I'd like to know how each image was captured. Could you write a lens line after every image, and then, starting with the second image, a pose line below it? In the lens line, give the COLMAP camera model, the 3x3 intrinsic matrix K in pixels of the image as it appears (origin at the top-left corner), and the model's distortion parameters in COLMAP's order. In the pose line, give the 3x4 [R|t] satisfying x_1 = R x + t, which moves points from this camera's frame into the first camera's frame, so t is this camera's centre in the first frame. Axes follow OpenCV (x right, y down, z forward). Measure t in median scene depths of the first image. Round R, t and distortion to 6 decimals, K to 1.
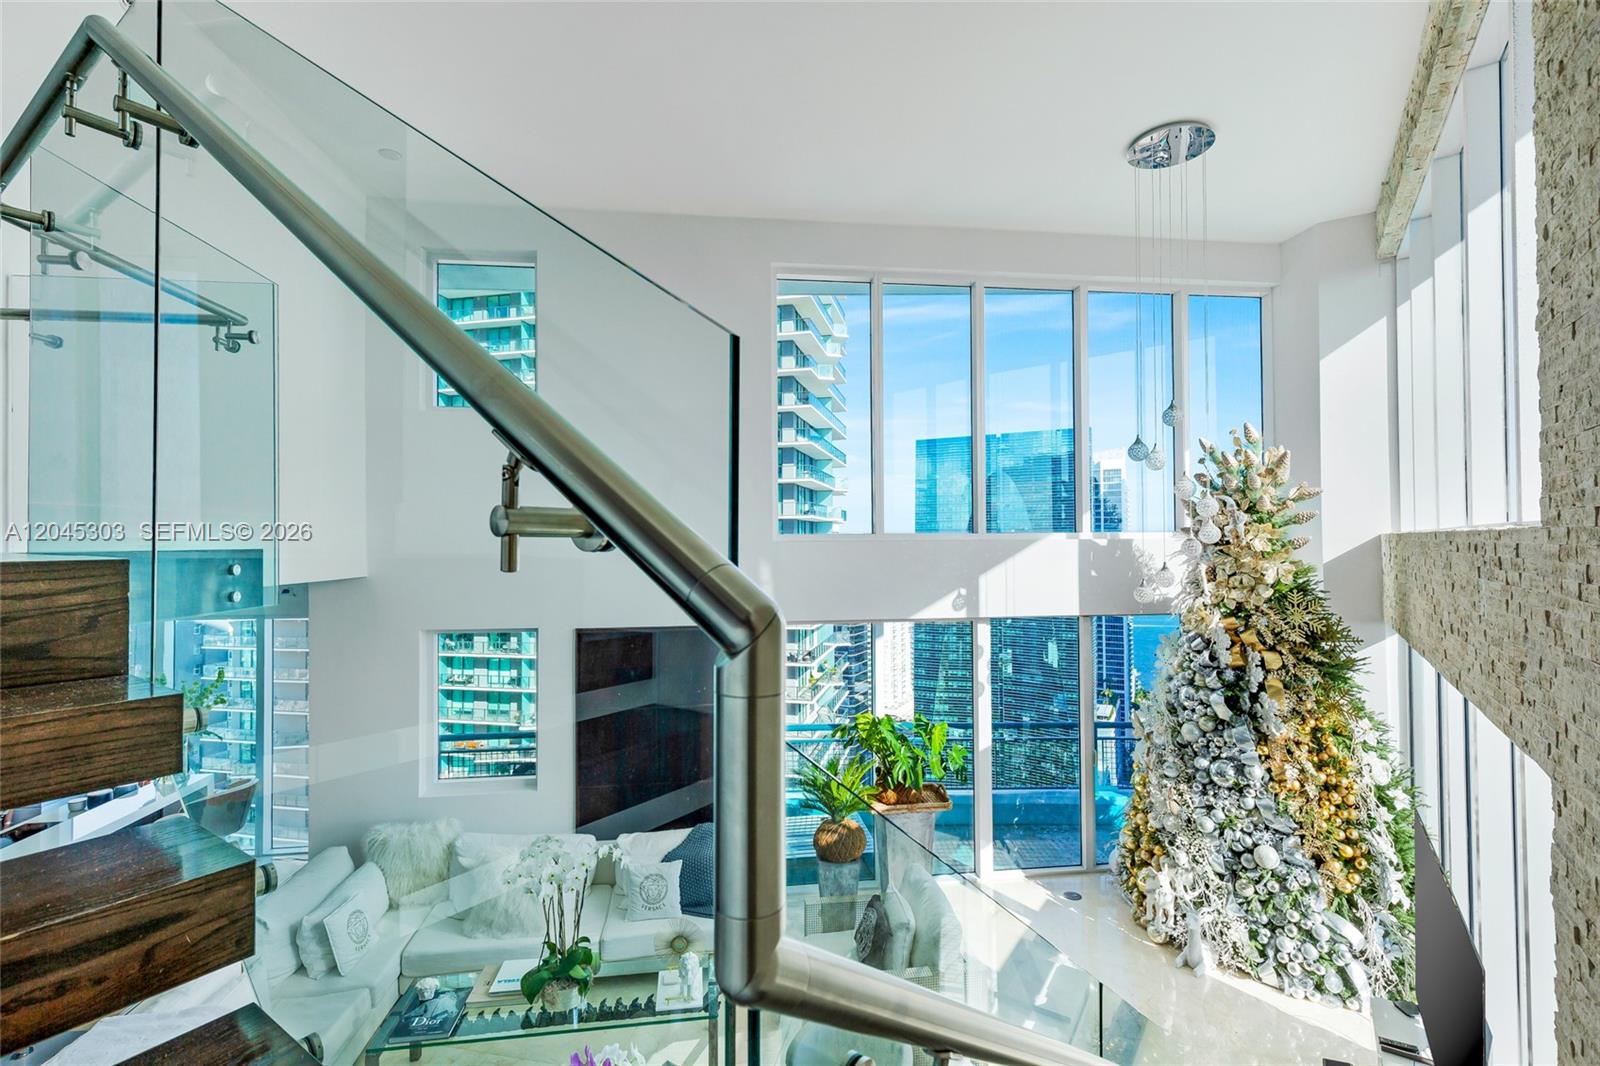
lens RADIAL K [[724.9, 0, 799.1], [0, 724.9, 531.6], [0, 0, 1]] dist [0.008749, -0.003197]
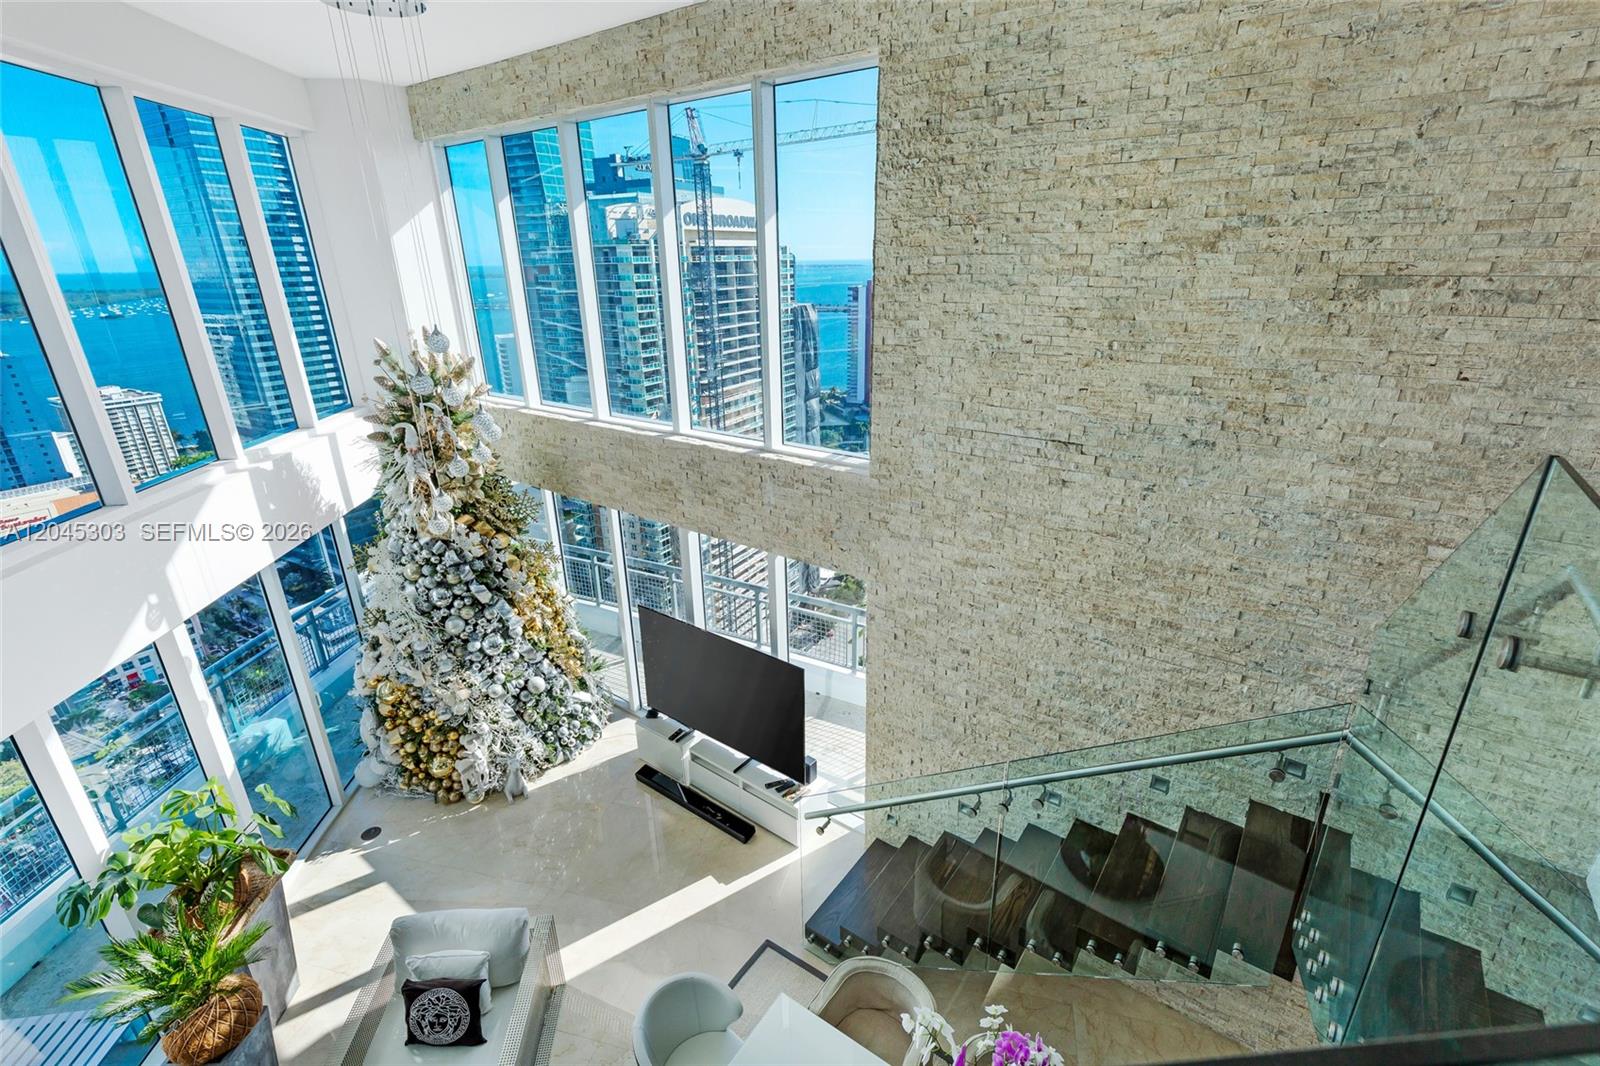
lens RADIAL K [[724.9, 0, 800.1], [0, 724.9, 534.2], [0, 0, 1]] dist [0.008749, -0.003197]
pose [[0.037642, -0.363475, 0.930843, -0.415522], [0.009199, 0.931590, 0.363395, -0.249505], [-0.999249, -0.005116, 0.038411, 0.462765]]
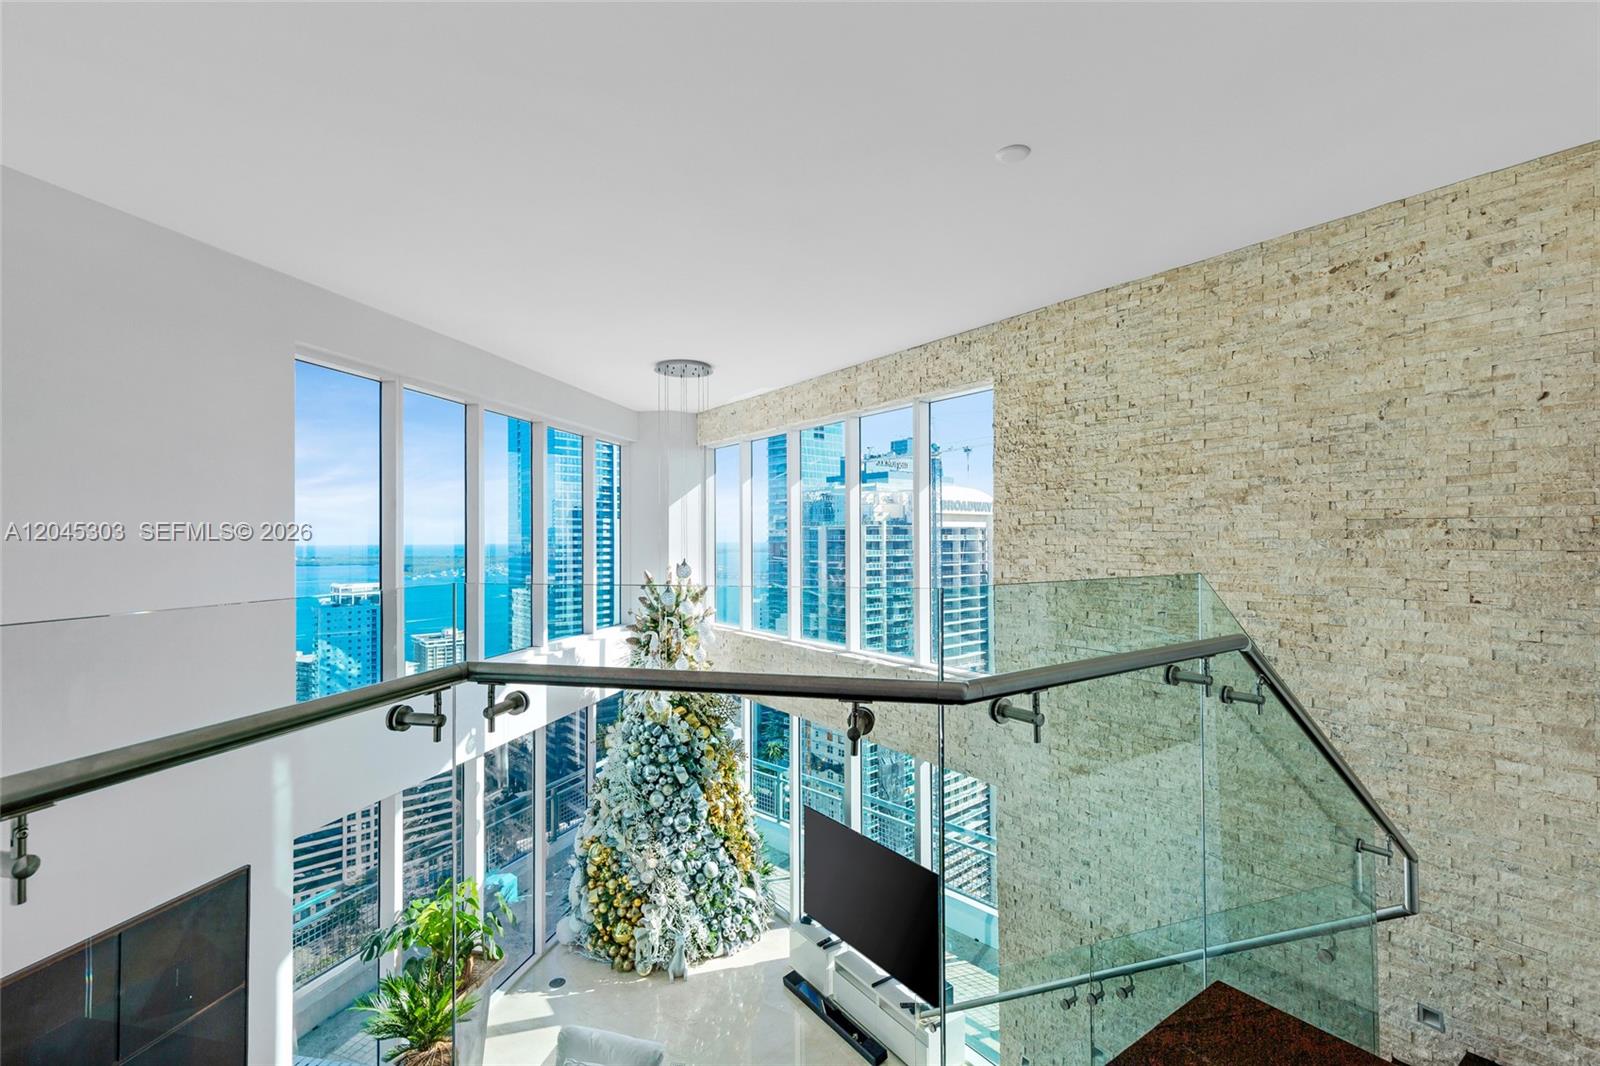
lens RADIAL K [[724.9, 0, 792.9], [0, 724.9, 528.5], [0, 0, 1]] dist [0.008749, -0.003197]
pose [[0.345963, 0.005923, 0.938229, -0.632167], [-0.001822, 0.999982, -0.005641, -0.214923], [-0.938246, 0.000242, 0.345968, 0.328339]]
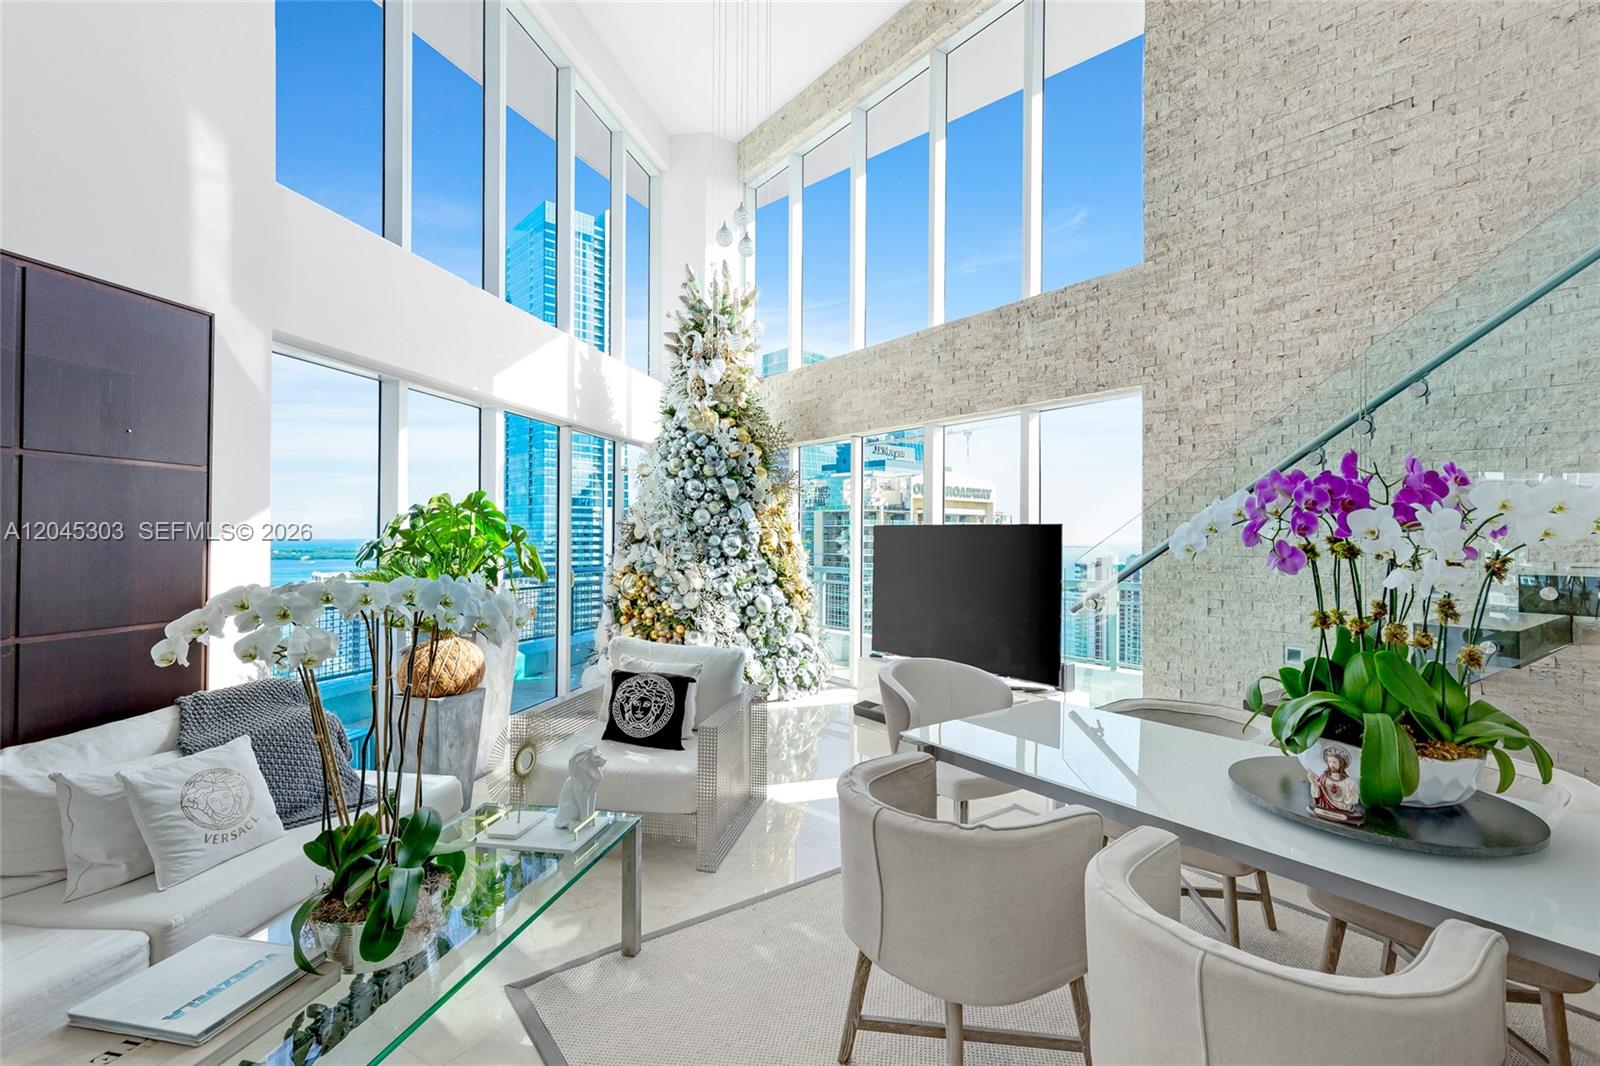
lens RADIAL K [[724.9, 0, 798.9], [0, 724.9, 537.7], [0, 0, 1]] dist [0.008749, -0.003197]
pose [[0.329268, -0.005120, 0.944223, -0.491642], [-0.009349, 0.999919, 0.008682, 0.307594], [-0.944190, -0.011686, 0.329194, 0.506630]]
